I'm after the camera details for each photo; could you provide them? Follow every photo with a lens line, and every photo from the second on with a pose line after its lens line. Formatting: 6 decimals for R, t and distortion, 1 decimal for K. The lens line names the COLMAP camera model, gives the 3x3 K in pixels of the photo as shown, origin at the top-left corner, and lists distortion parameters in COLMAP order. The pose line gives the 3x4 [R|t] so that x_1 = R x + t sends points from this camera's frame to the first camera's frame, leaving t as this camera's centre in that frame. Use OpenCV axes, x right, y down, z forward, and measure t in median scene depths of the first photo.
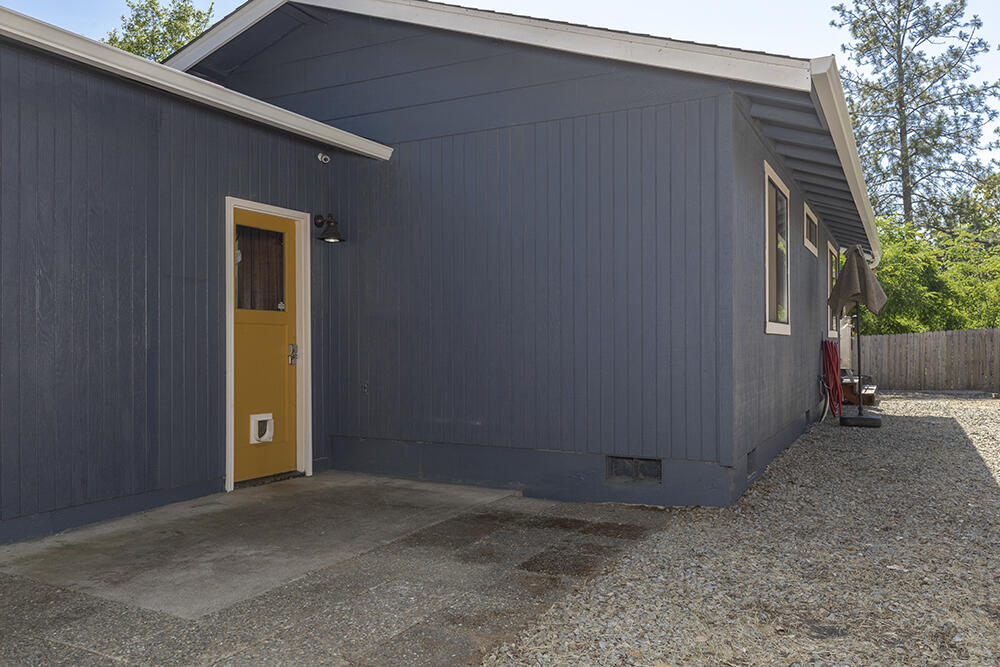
lens RADIAL K [[789.0, 0, 500.0], [0, 789.0, 333.5], [0, 0, 1]] dist [-0.001003, -0.000066]
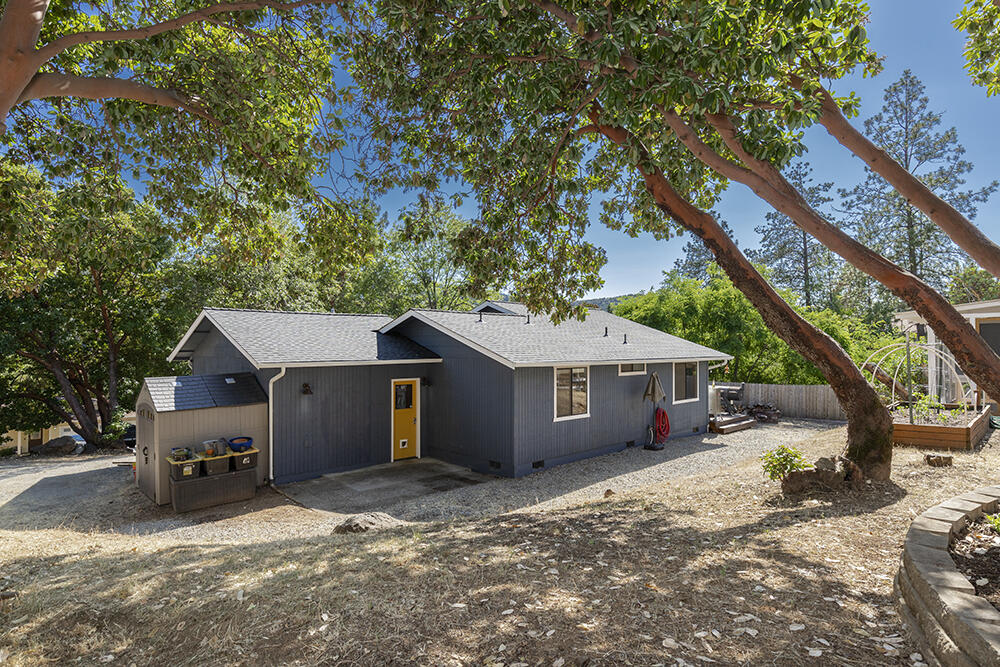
lens RADIAL K [[549.1, 0, 498.9], [0, 549.1, 341.0], [0, 0, 1]] dist [-0.002343, -0.000297]
pose [[0.941859, 0.000744, -0.336008, 0.901320], [0.001178, 0.999984, 0.005517, -0.344463], [0.336007, -0.005592, 0.941843, -1.115014]]
